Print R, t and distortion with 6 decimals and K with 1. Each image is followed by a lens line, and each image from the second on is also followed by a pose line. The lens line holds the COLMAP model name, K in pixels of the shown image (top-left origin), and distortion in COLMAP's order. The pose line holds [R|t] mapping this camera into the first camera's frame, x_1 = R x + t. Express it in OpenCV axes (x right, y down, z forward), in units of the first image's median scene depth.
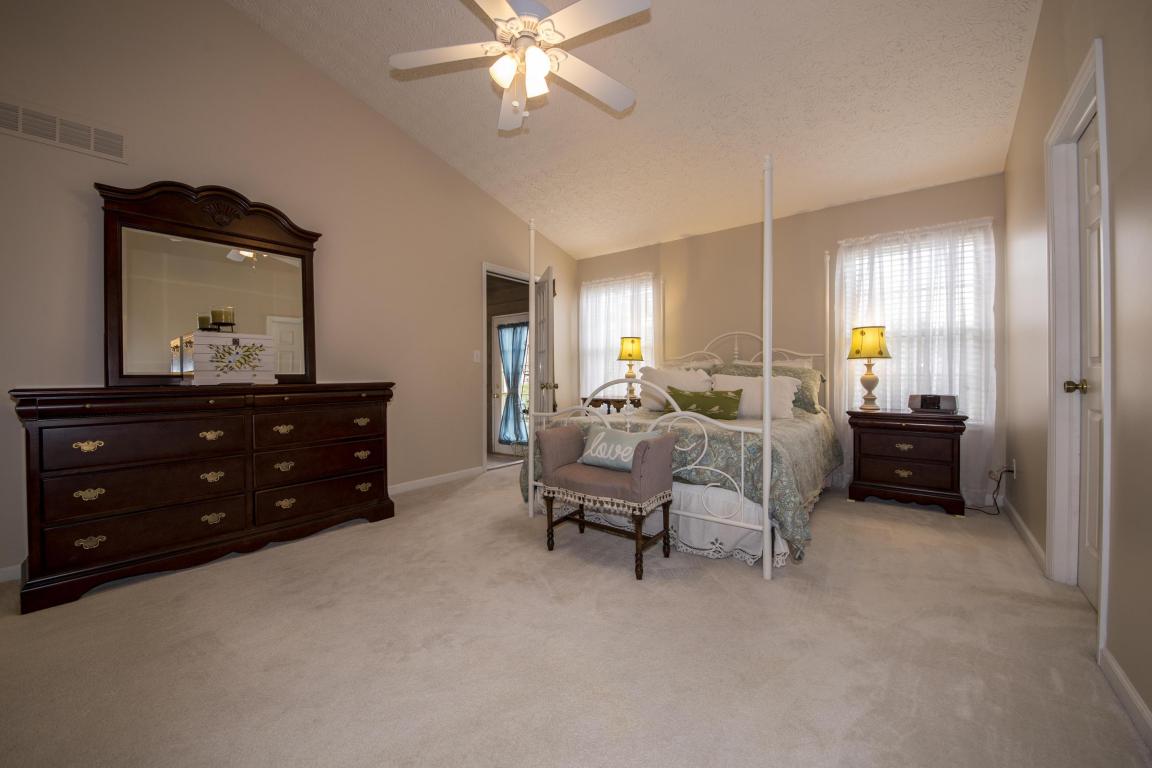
lens RADIAL K [[442.6, 0, 569.4], [0, 442.6, 377.1], [0, 0, 1]] dist [-0.017652, -0.000717]
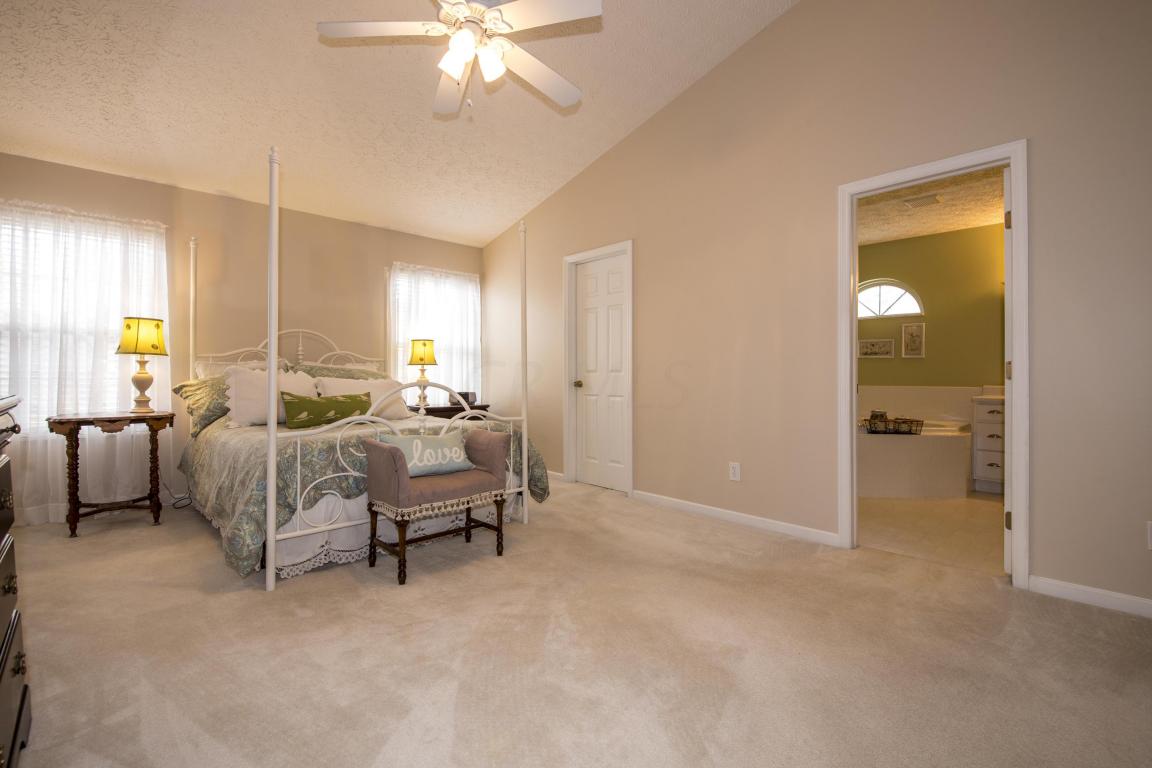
lens RADIAL K [[510.0, 0, 567.0], [0, 510.0, 387.5], [0, 0, 1]] dist [-0.020410, -0.000595]
pose [[0.135308, -0.018905, 0.990623, -0.842038], [-0.002599, 0.999808, 0.019435, -0.007966], [-0.990800, -0.005204, 0.135233, 0.473745]]
